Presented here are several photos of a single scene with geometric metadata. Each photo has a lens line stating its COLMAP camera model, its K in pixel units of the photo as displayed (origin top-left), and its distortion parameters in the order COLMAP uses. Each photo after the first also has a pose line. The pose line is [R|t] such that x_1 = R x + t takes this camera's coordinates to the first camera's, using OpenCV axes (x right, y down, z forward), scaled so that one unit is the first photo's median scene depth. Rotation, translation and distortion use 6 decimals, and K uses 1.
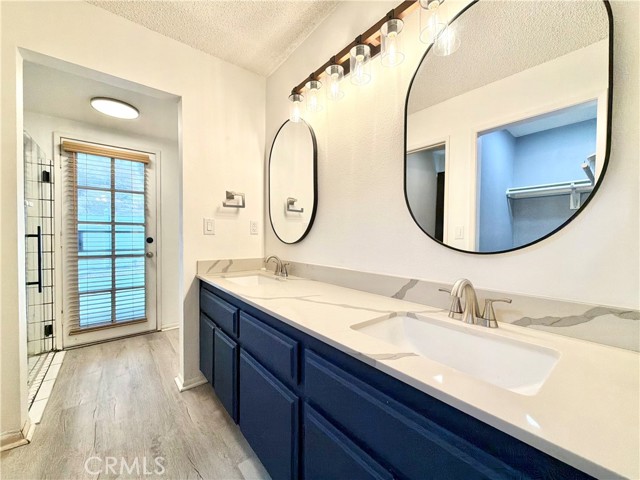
lens RADIAL K [[256.0, 0, 318.3], [0, 256.0, 240.9], [0, 0, 1]] dist [-0.000578, 0.000213]
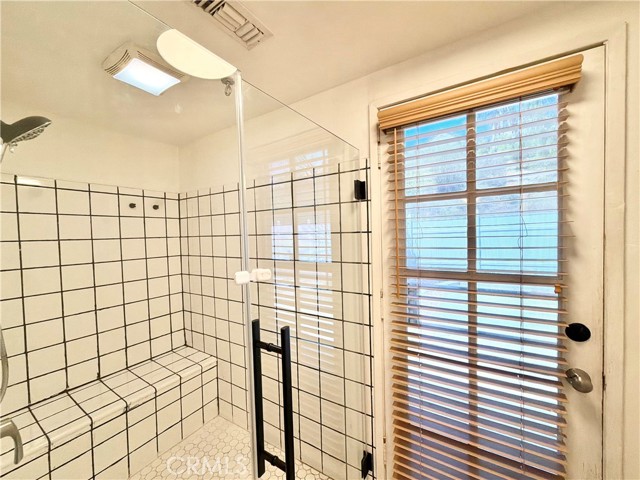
lens RADIAL K [[253.3, 0, 318.7], [0, 253.3, 242.4], [0, 0, 1]] dist [0.000575, 0.000269]
pose [[0.329528, 0.012841, -0.944059, -0.513534], [0.011351, 0.999781, 0.017561, -0.133976], [0.944078, -0.016503, 0.329310, 0.653233]]
